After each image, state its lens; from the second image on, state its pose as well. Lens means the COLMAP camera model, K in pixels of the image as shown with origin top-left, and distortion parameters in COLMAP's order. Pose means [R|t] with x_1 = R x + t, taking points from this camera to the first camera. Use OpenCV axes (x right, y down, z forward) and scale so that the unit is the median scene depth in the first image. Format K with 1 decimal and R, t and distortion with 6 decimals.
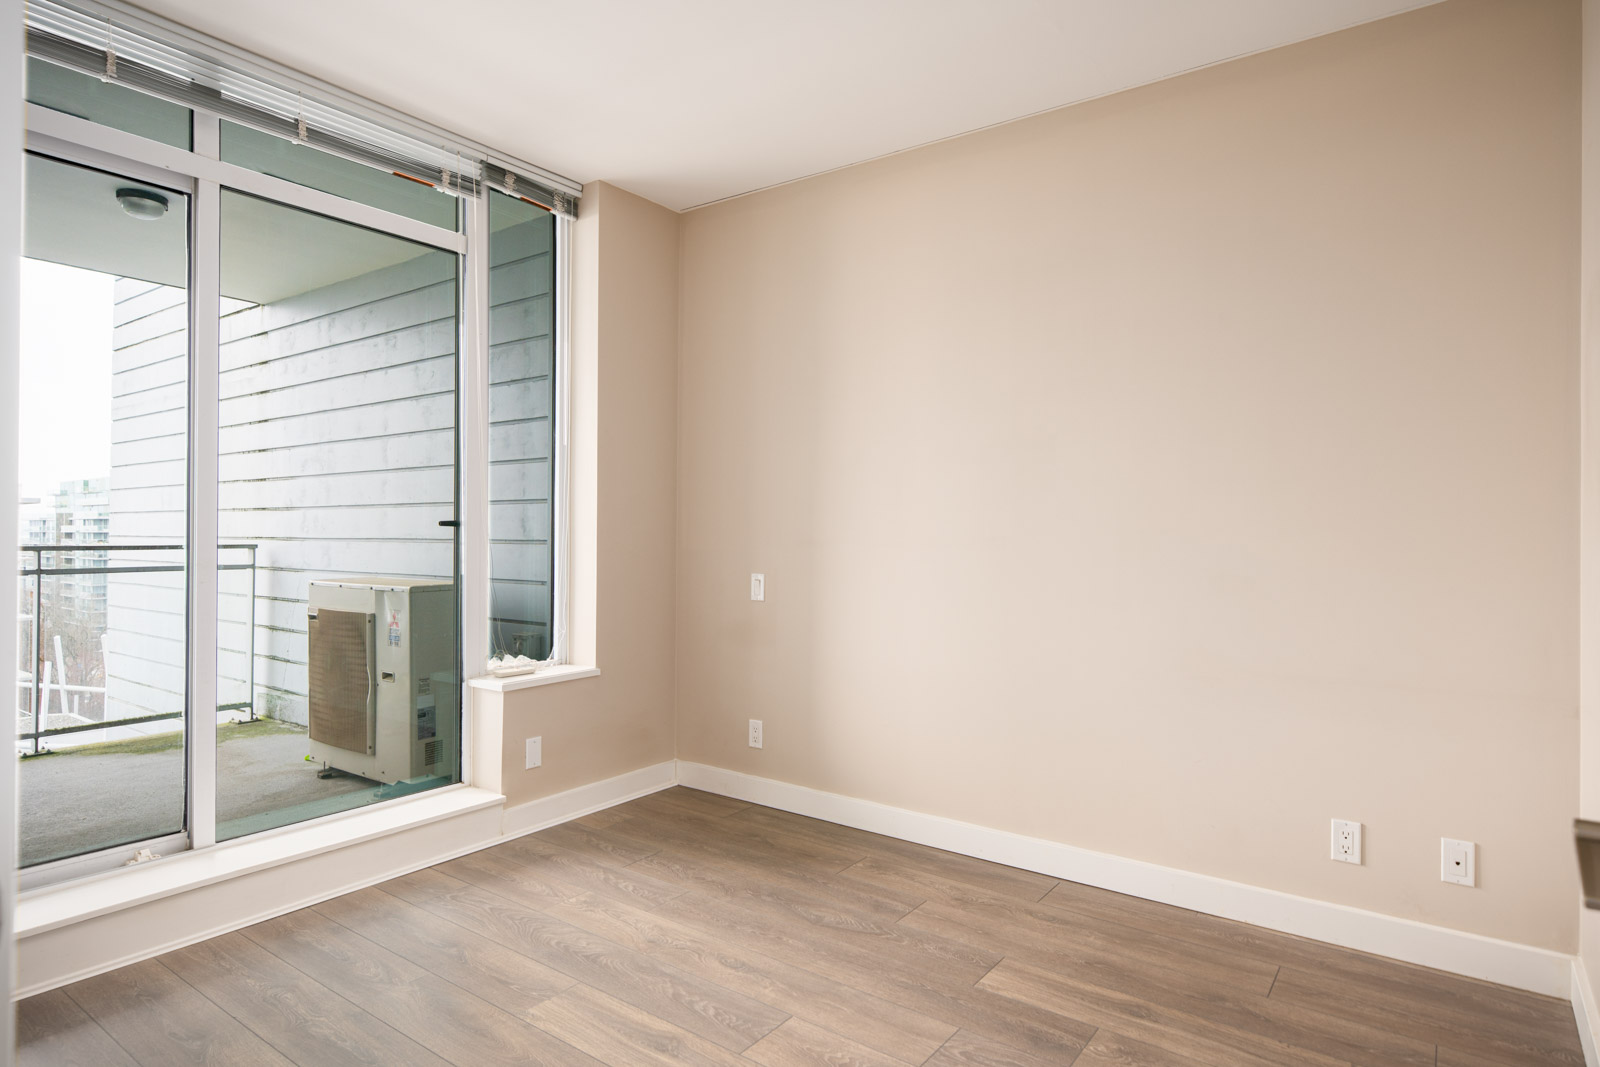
lens RADIAL K [[890.8, 0, 760.9], [0, 890.8, 536.8], [0, 0, 1]] dist [0.003843, 0.000866]
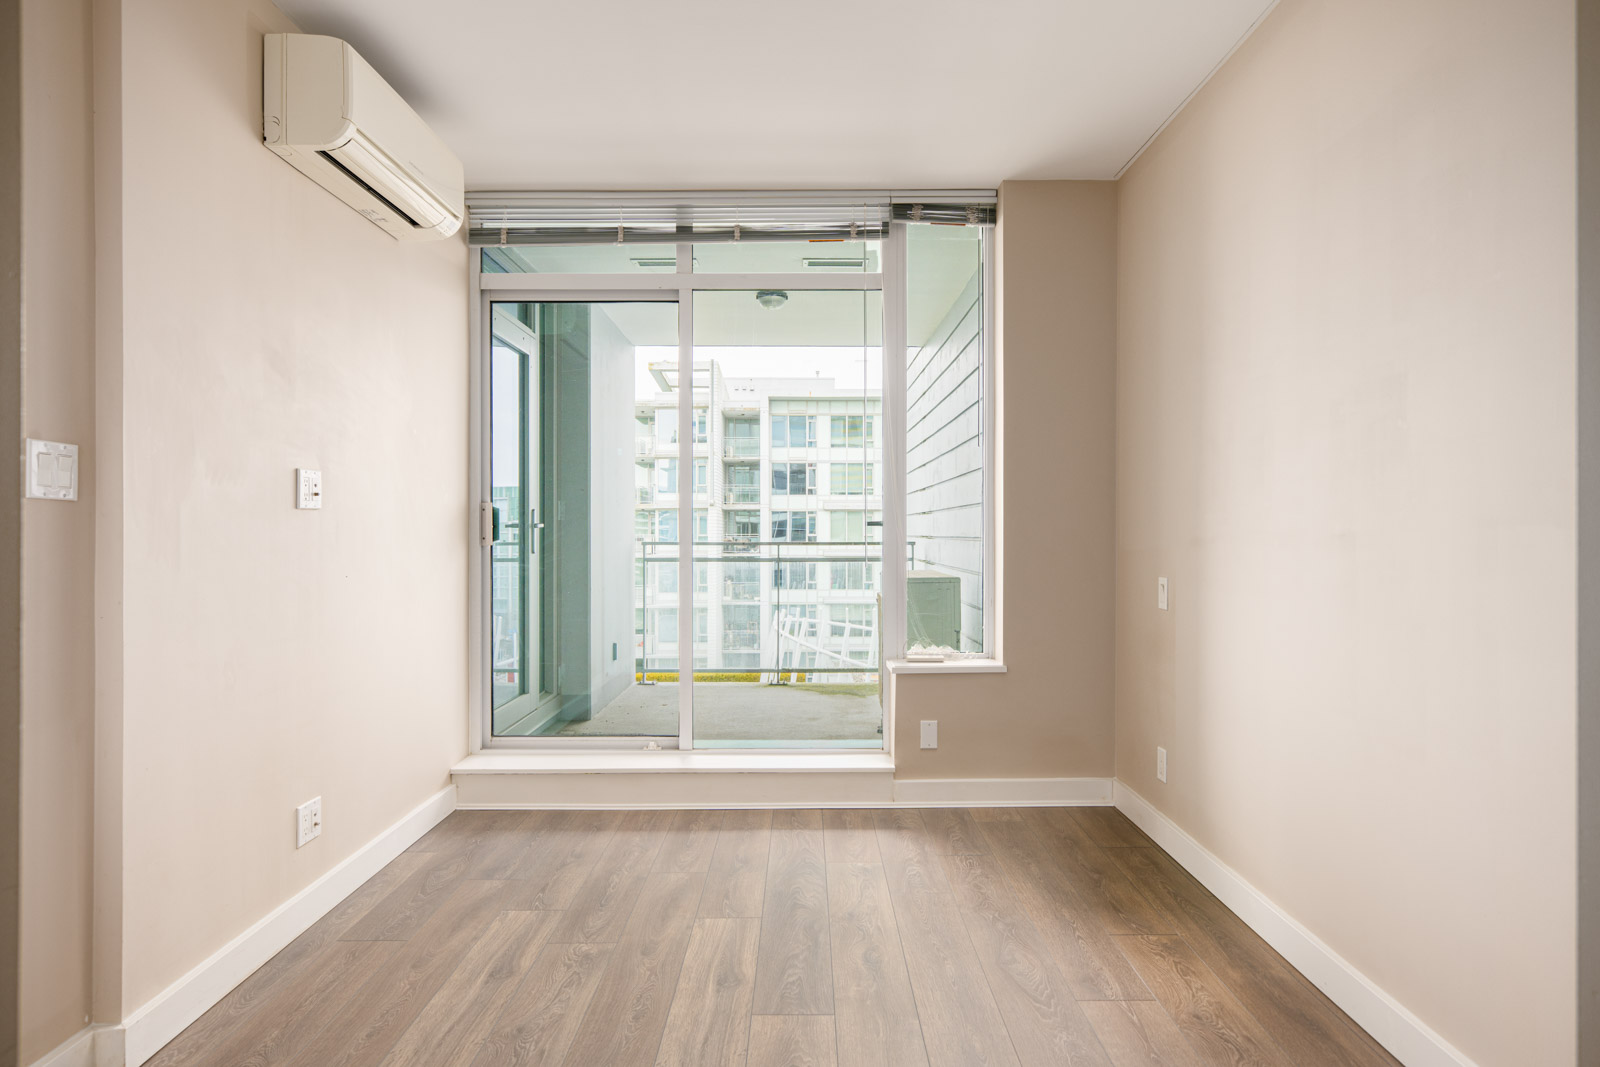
lens RADIAL K [[868.4, 0, 800.0], [0, 868.4, 533.5], [0, 0, 1]] dist [0.001806, 0.000257]
pose [[0.606774, -0.003251, -0.794867, 0.521377], [0.001834, 0.999995, -0.002690, 0.000871], [0.794872, 0.000175, 0.606777, 0.251358]]
